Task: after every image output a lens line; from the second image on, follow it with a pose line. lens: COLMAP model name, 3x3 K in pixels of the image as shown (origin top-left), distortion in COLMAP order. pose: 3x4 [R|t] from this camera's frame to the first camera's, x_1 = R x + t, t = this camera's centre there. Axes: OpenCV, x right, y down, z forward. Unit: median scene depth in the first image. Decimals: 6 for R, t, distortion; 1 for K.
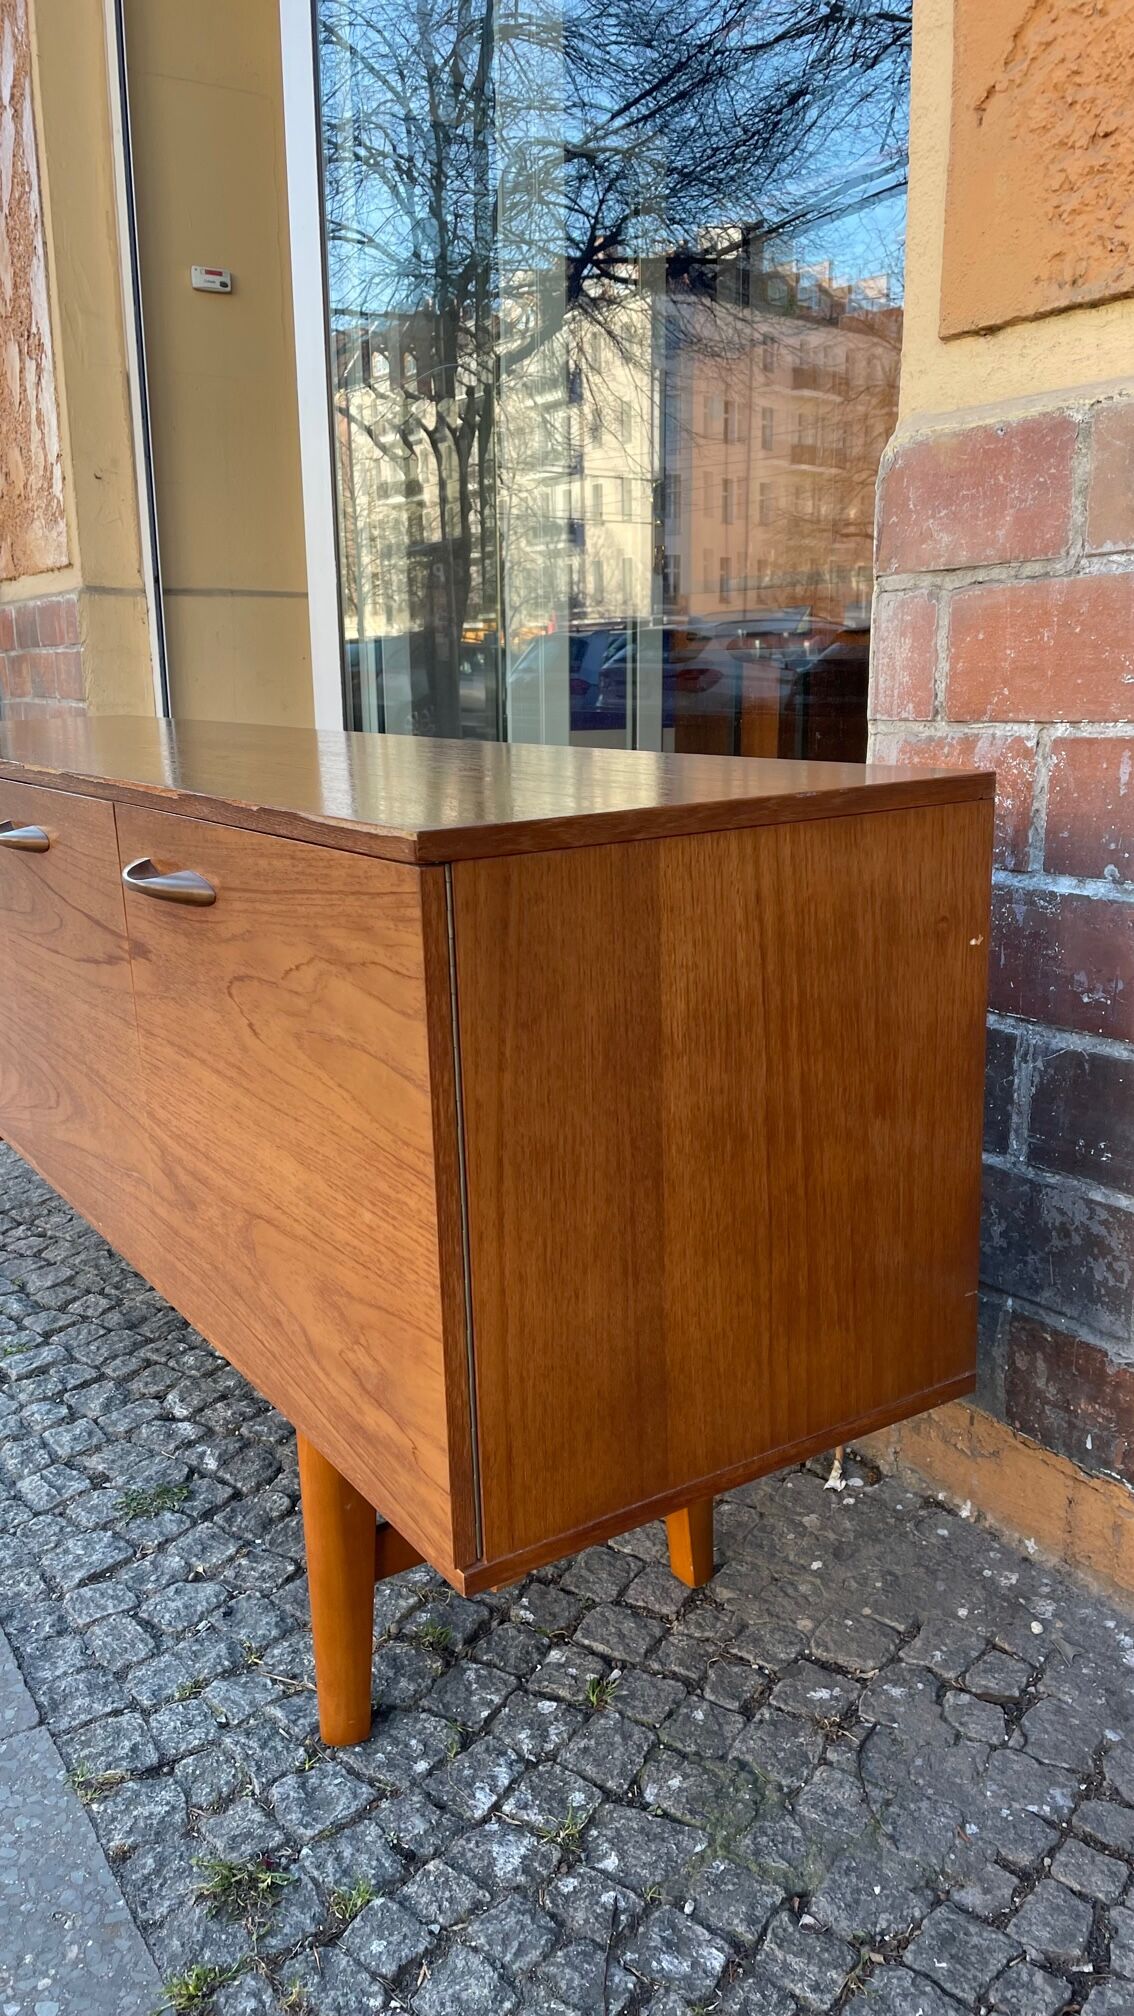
lens RADIAL K [[1515.0, 0, 559.5], [0, 1515.0, 1027.6], [0, 0, 1]] dist [0.070733, -0.095090]
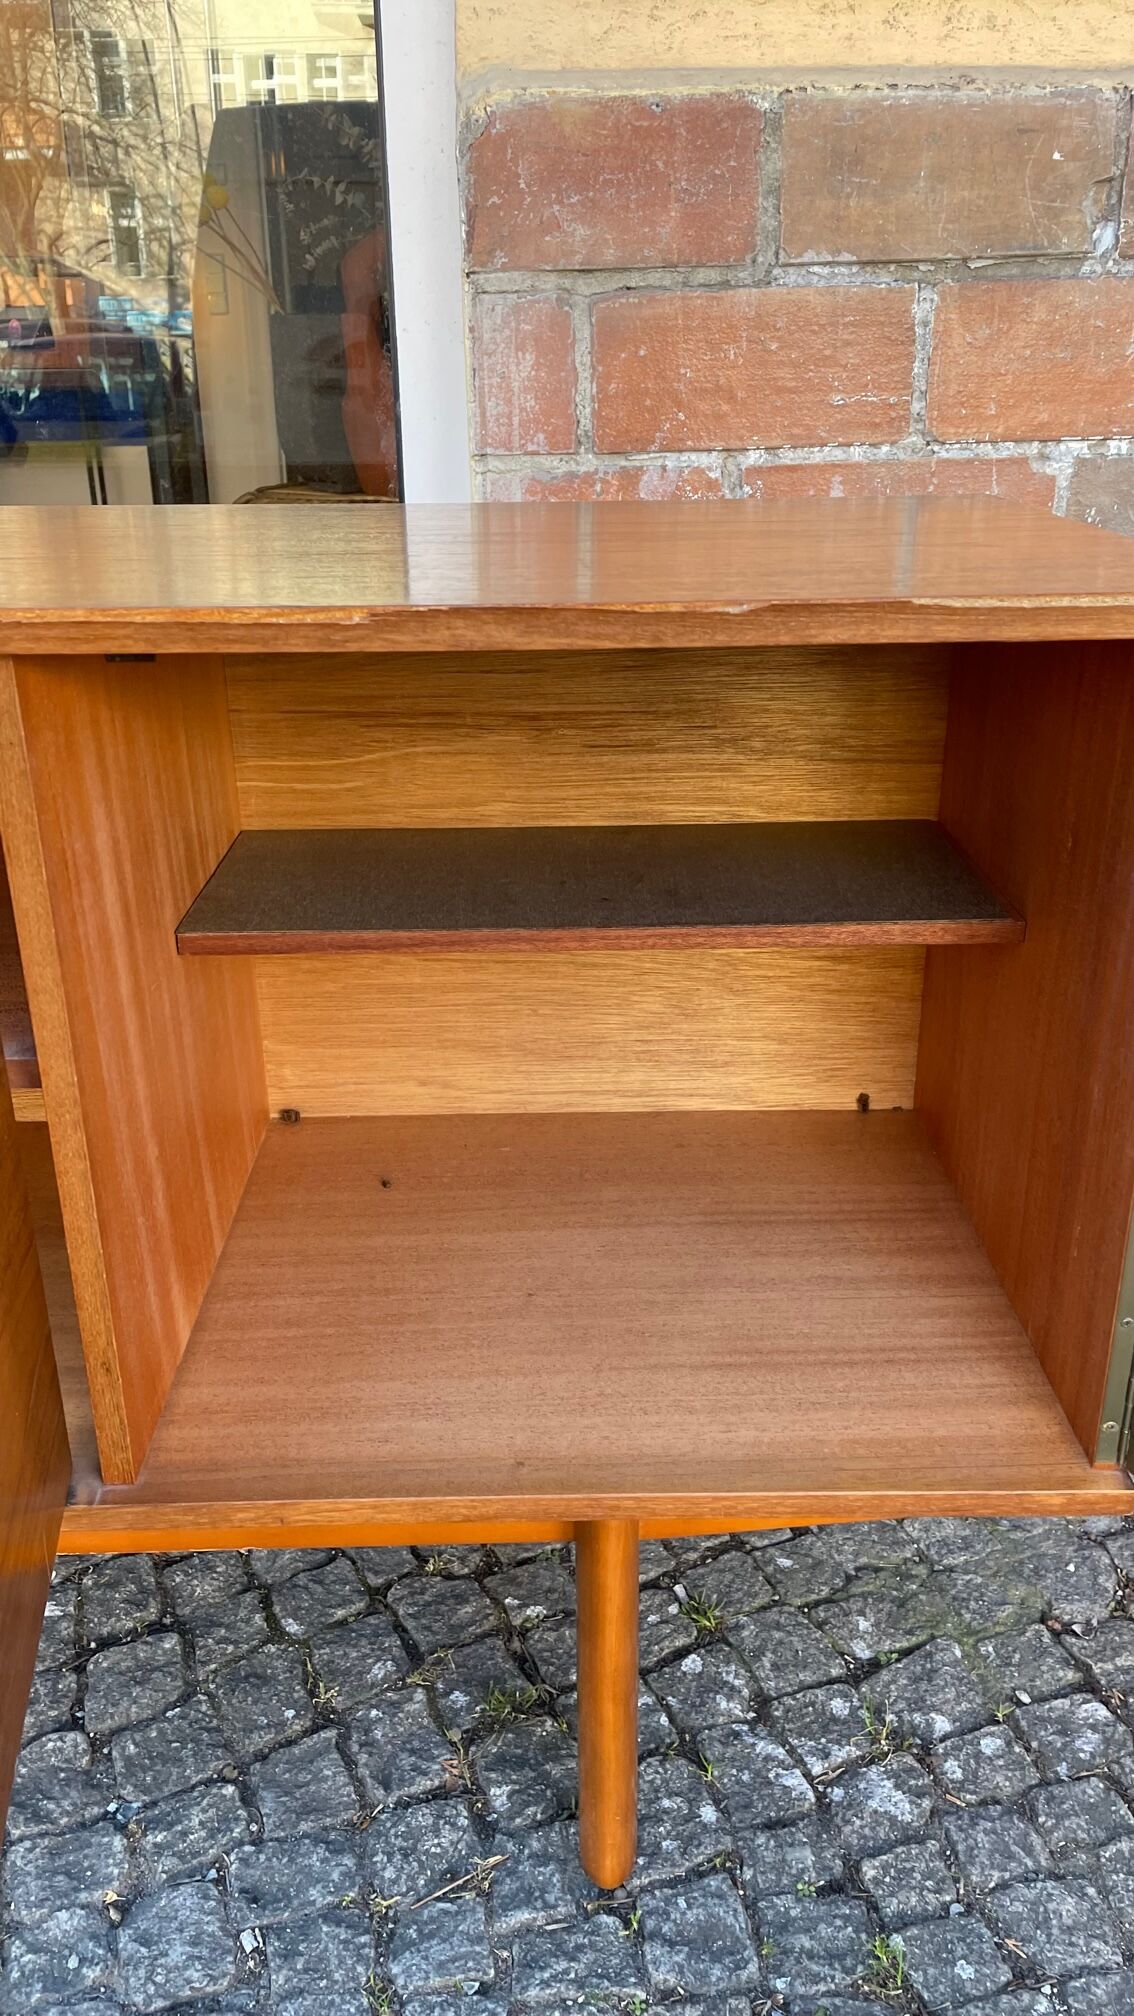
lens RADIAL K [[1515.0, 0, 567.7], [0, 1515.0, 1005.8], [0, 0, 1]] dist [0.070733, -0.095090]
pose [[0.535976, -0.303601, 0.787754, -0.599230], [0.198378, 0.952265, 0.232030, -0.112814], [-0.820595, 0.031910, 0.570619, 0.560199]]
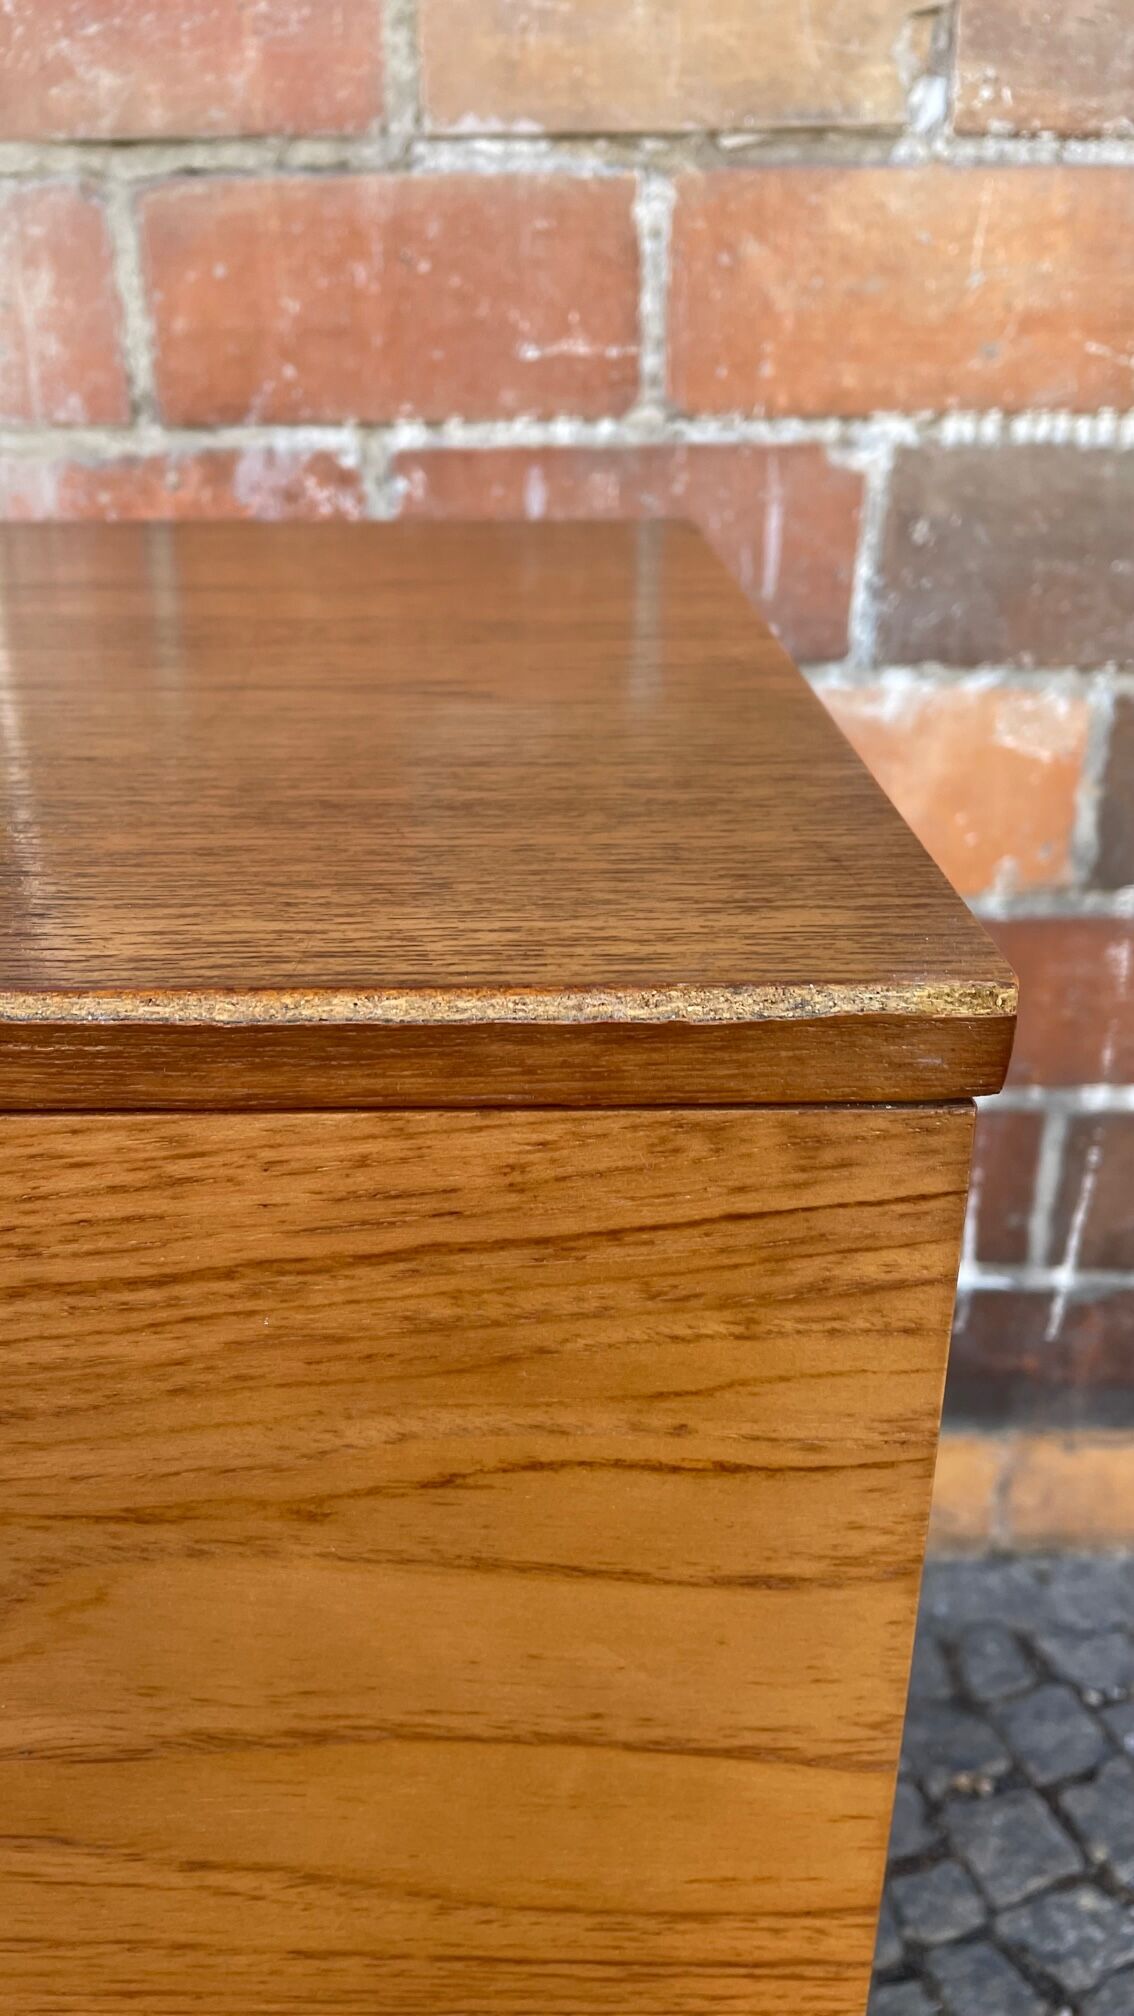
lens RADIAL K [[1515.0, 0, 567.1], [0, 1515.0, 969.6], [0, 0, 1]] dist [0.070733, -0.095090]
pose [[0.524906, -0.309125, 0.793042, -0.206759], [0.191206, 0.950730, 0.244034, -0.127149], [-0.829405, 0.023540, 0.558151, 0.599852]]
